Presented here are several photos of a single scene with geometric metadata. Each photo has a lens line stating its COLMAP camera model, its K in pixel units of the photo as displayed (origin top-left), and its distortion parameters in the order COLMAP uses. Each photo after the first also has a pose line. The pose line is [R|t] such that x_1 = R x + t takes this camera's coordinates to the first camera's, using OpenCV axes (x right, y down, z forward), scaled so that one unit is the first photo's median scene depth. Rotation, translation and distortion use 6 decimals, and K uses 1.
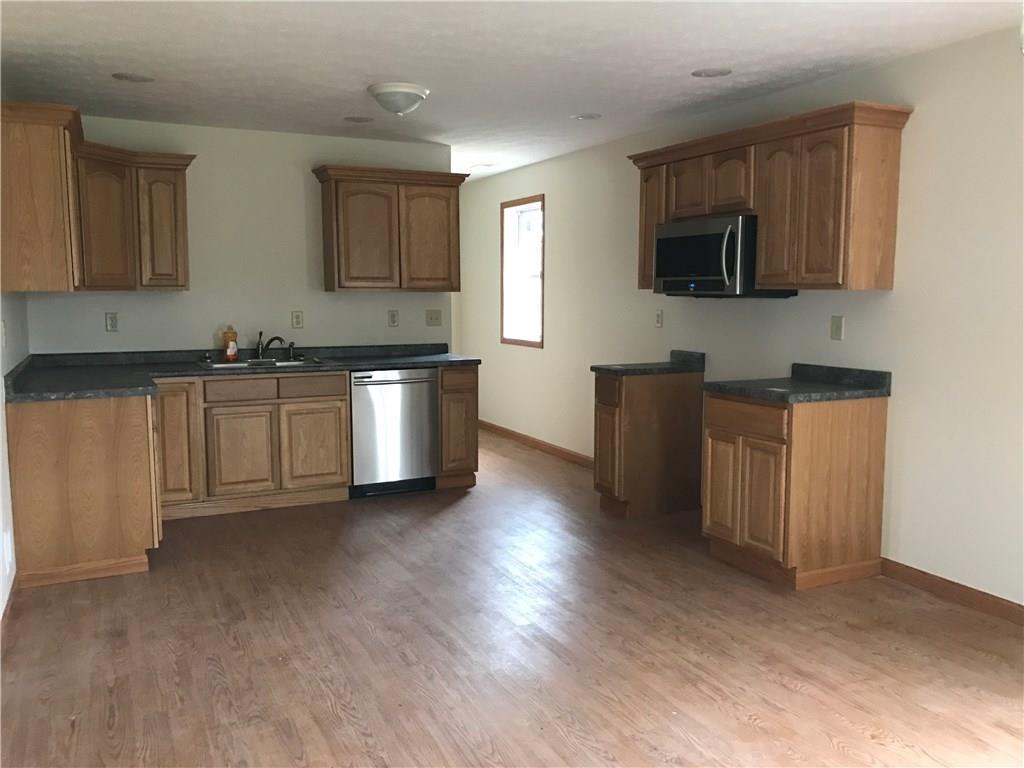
lens RADIAL K [[842.0, 0, 516.9], [0, 842.0, 387.7], [0, 0, 1]] dist [0.048813, -0.073541]
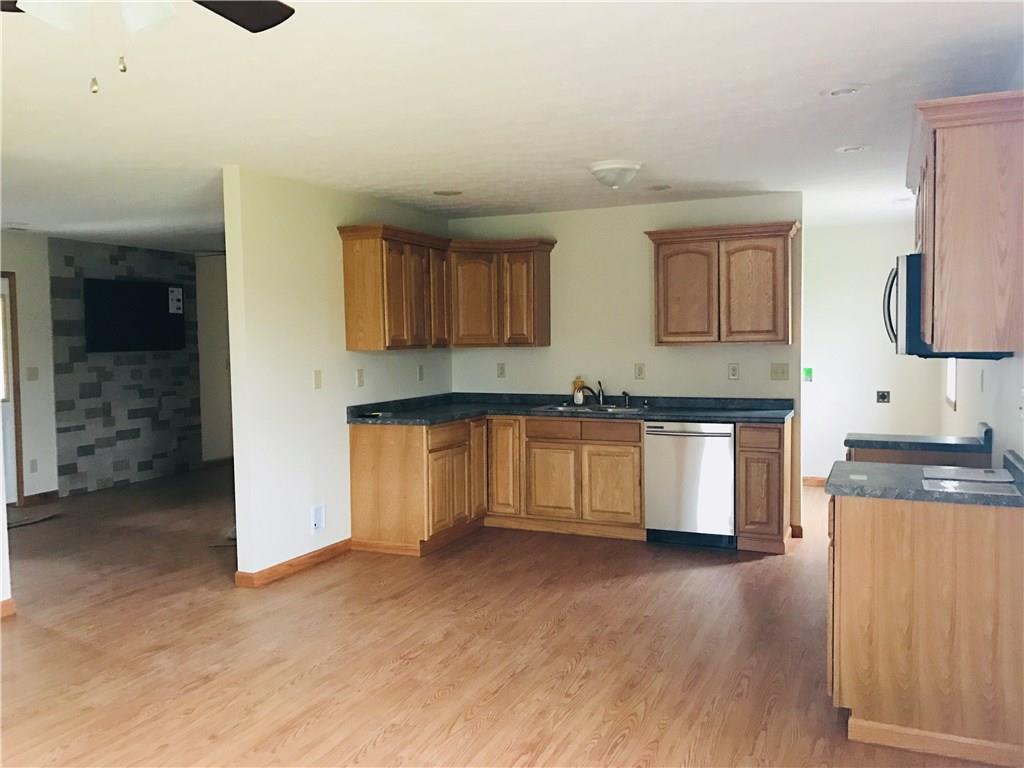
lens RADIAL K [[842.0, 0, 492.3], [0, 842.0, 375.1], [0, 0, 1]] dist [0.048813, -0.073541]
pose [[0.630245, 0.025674, -0.775972, 0.507008], [-0.076939, 0.996599, -0.029516, -0.030168], [0.772575, 0.078304, 0.630076, 0.169586]]
